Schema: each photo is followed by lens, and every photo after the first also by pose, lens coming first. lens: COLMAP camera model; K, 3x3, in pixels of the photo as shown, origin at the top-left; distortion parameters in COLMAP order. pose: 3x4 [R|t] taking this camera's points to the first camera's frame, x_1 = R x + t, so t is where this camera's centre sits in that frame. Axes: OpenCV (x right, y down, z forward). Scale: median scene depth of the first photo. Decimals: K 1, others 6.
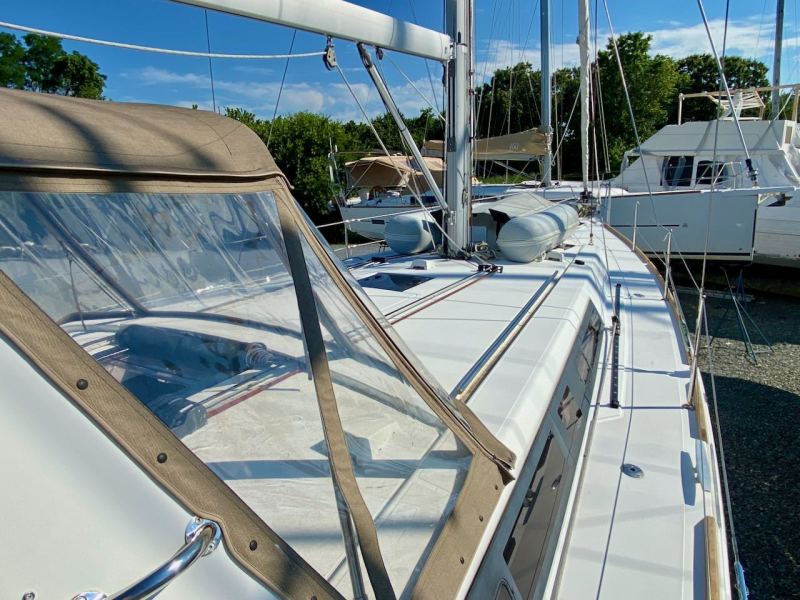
lens RADIAL K [[524.4, 0, 400.0], [0, 524.4, 300.0], [0, 0, 1]] dist [0.054619, -0.066965]
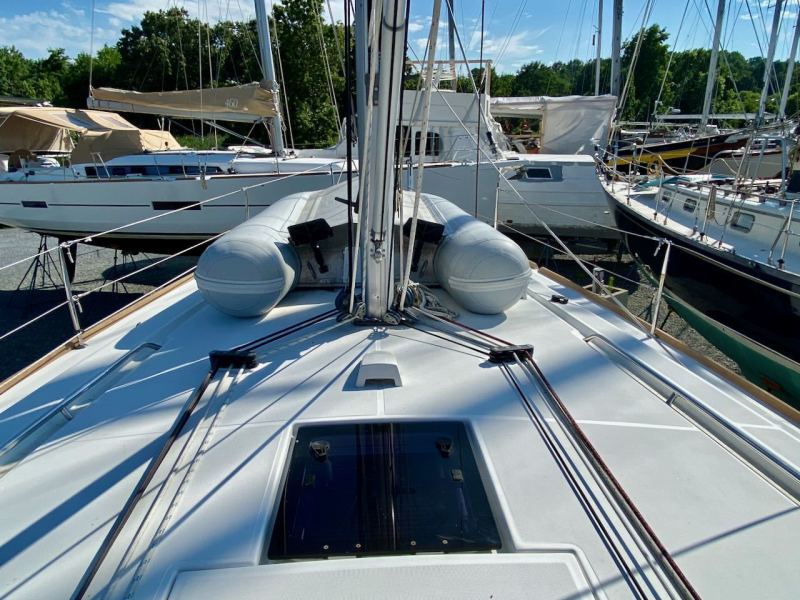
lens RADIAL K [[517.2, 0, 400.0], [0, 517.2, 300.0], [0, 0, 1]] dist [0.059173, -0.065782]
pose [[0.822920, -0.144956, 0.549355, -0.041263], [0.106865, 0.989139, 0.100918, -0.043382], [-0.558017, -0.024341, 0.829472, 0.170155]]
